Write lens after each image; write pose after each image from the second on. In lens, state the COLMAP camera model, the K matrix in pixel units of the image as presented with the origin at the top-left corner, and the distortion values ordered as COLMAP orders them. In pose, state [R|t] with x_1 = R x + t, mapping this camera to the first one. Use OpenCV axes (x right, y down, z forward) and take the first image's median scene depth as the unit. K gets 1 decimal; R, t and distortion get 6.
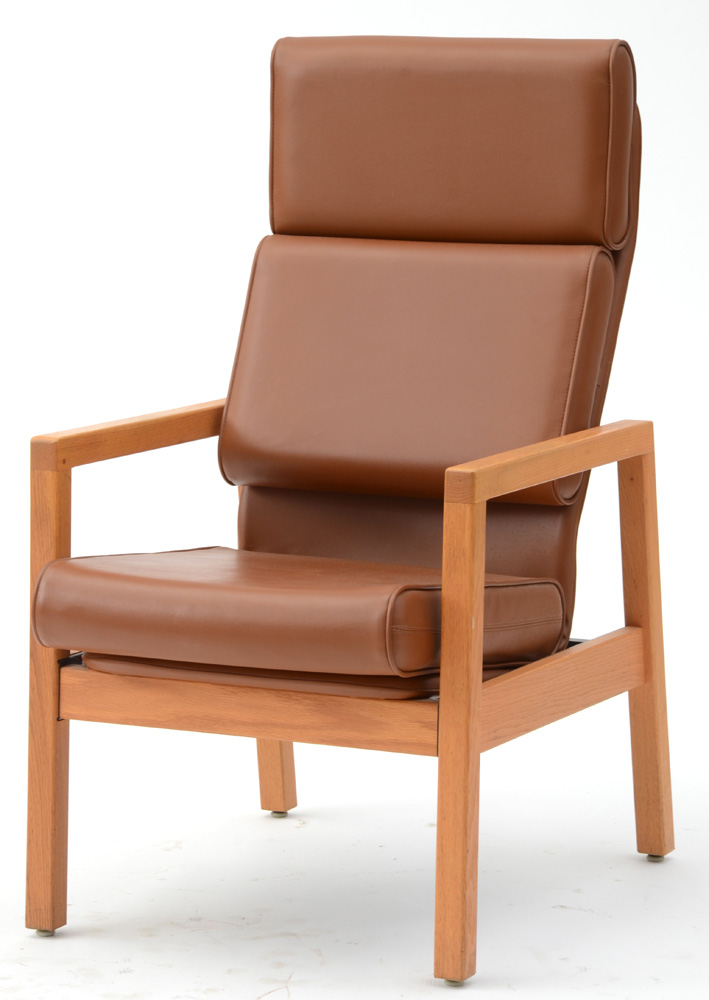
lens RADIAL K [[4756.1, 0, 354.4], [0, 4756.1, 497.6], [0, 0, 1]] dist [1.351405, 0.000000]
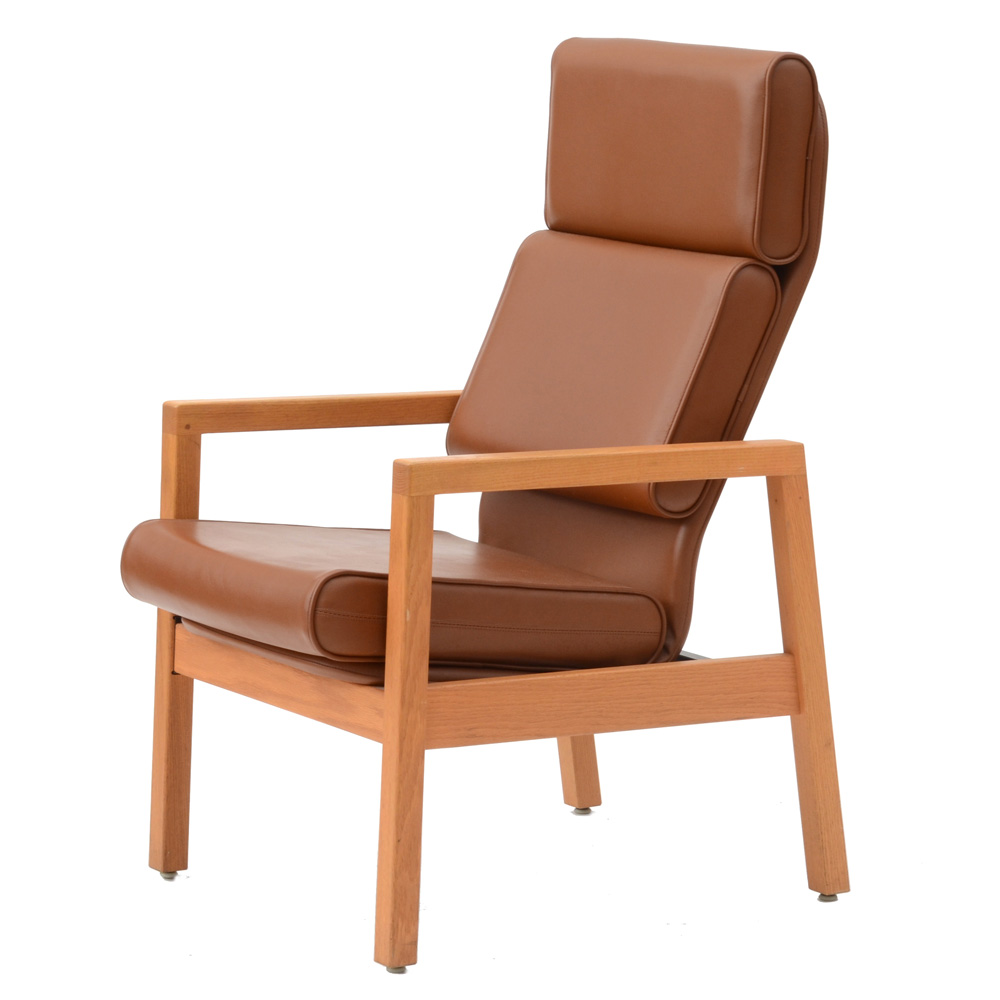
lens RADIAL K [[4761.9, 0, 494.3], [0, 4761.9, 499.1], [0, 0, 1]] dist [0.780757, 0.000000]
pose [[0.844442, 0.091924, -0.527700, 0.537579], [-0.095086, 0.995243, 0.021209, -0.019978], [0.527140, 0.032267, 0.849166, 0.148067]]
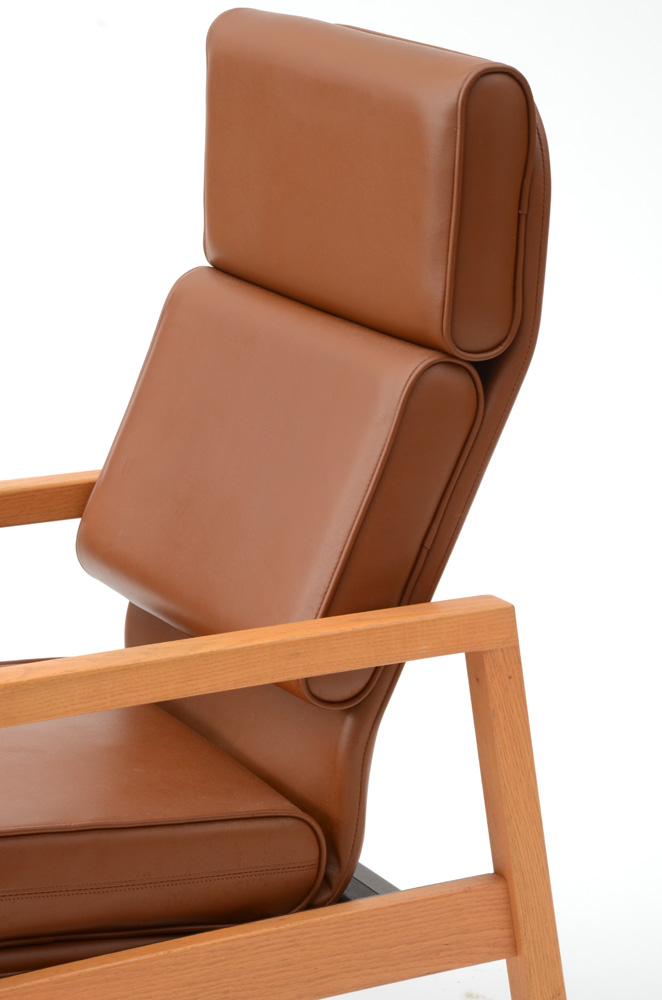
lens RADIAL K [[3251.7, 0, 325.7], [0, 3251.7, 500.0], [0, 0, 1]] dist [0.961729, 0.000000]
pose [[0.806296, 0.162099, -0.568868, 0.321558], [-0.088097, 0.983900, 0.155496, -0.107174], [0.584915, -0.075260, 0.807595, 0.612224]]
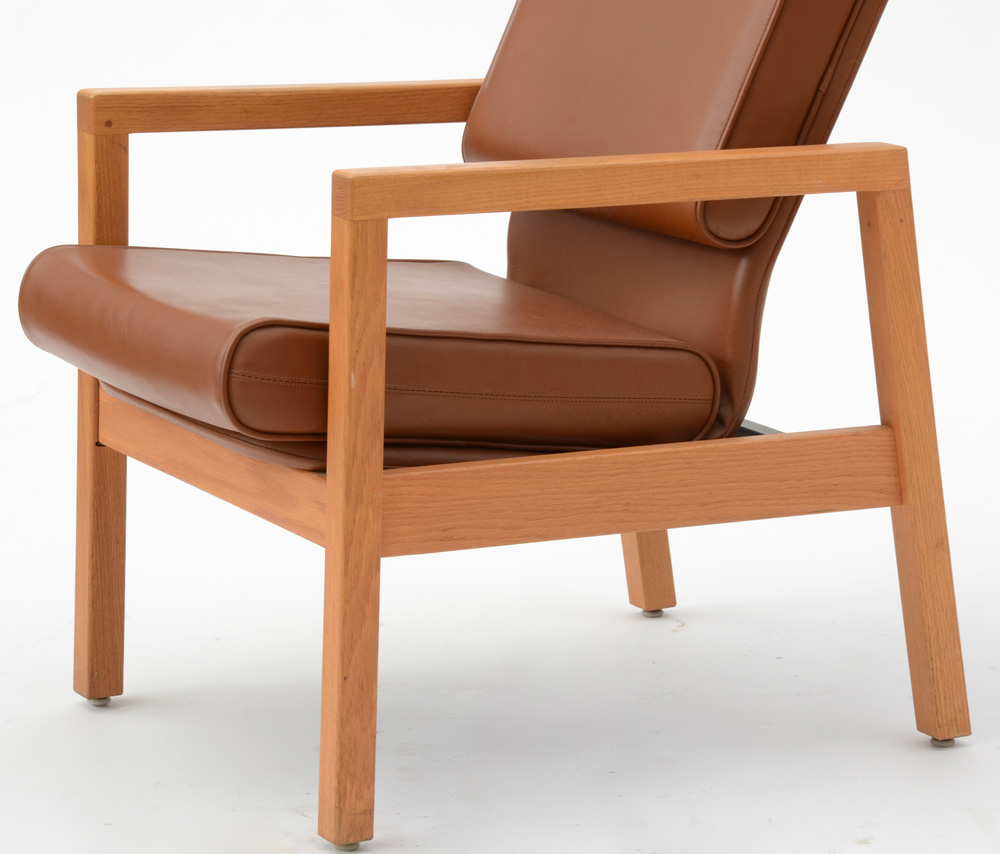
lens RADIAL K [[4380.2, 0, 548.7], [0, 4380.2, 422.8], [0, 0, 1]] dist [1.153724, 0.000000]
pose [[0.803207, 0.123090, -0.582844, 0.429166], [-0.094635, 0.992360, 0.079160, -0.023379], [0.588135, -0.008424, 0.808719, 0.434838]]
